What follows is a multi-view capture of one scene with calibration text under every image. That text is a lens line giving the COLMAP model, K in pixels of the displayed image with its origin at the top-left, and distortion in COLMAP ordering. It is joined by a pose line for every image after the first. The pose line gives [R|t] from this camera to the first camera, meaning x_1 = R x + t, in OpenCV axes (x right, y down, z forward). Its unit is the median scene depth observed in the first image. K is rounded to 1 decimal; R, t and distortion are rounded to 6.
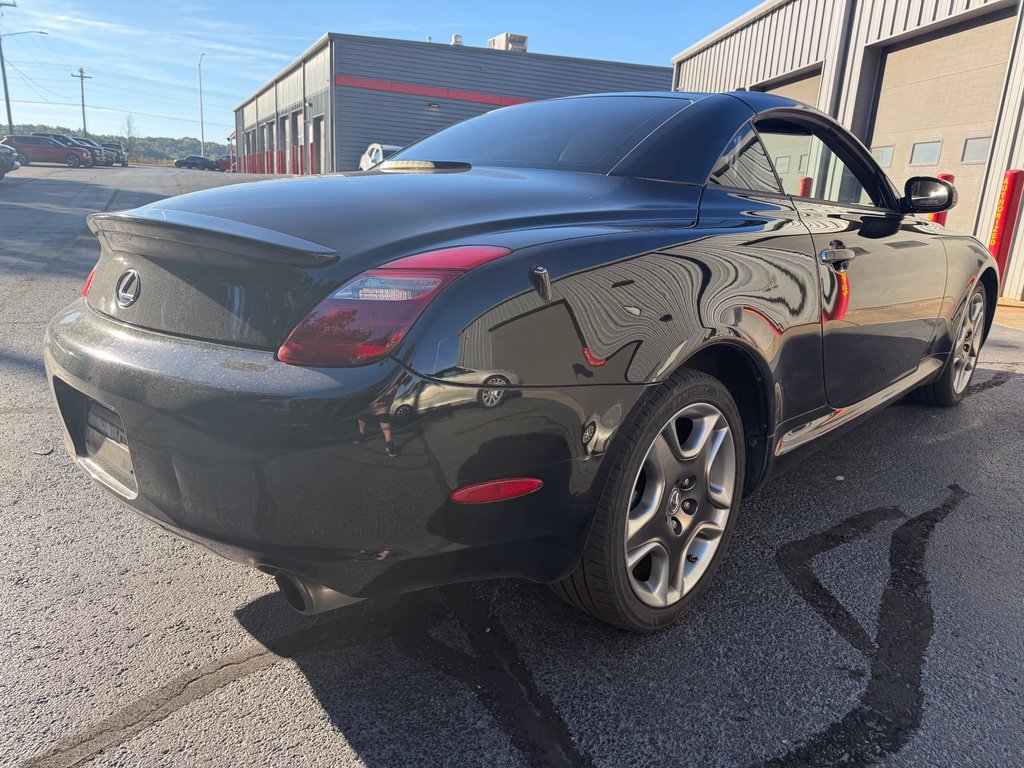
lens RADIAL K [[713.4, 0, 538.4], [0, 713.4, 437.3], [0, 0, 1]] dist [0.020852, -0.022285]
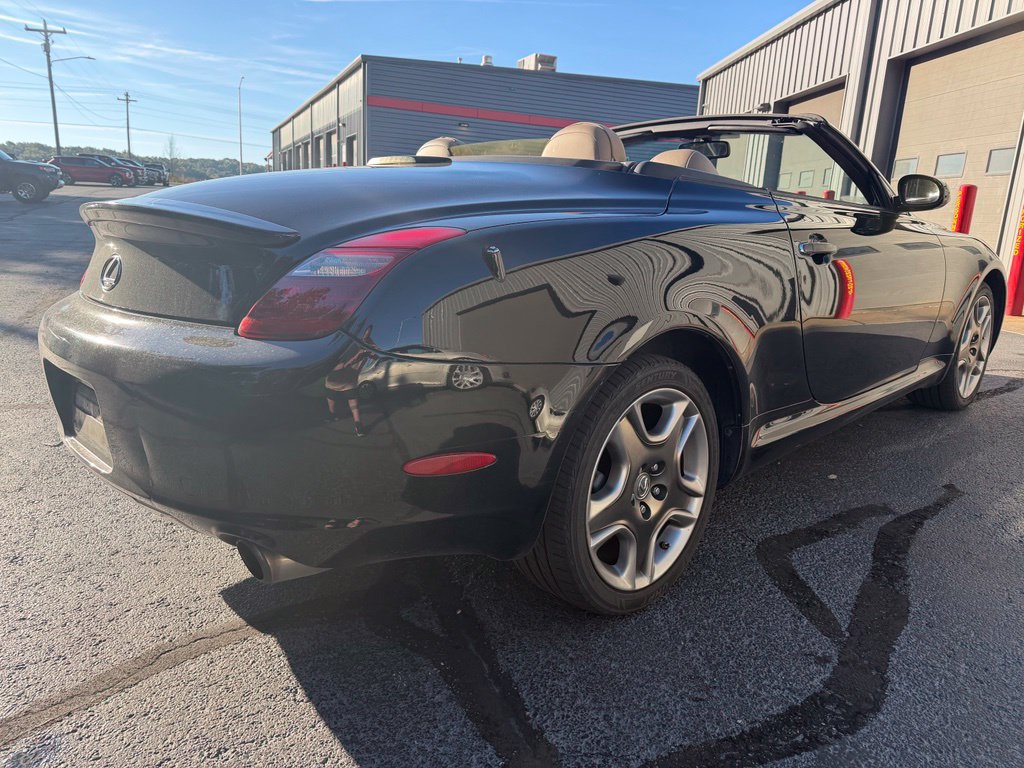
lens RADIAL K [[713.4, 0, 546.2], [0, 713.4, 439.3], [0, 0, 1]] dist [0.020852, -0.022285]
pose [[0.999268, 0.007821, -0.037446, 0.089345], [-0.008698, 0.999691, -0.023308, 0.046925], [0.037252, 0.023616, 0.999027, -0.014382]]
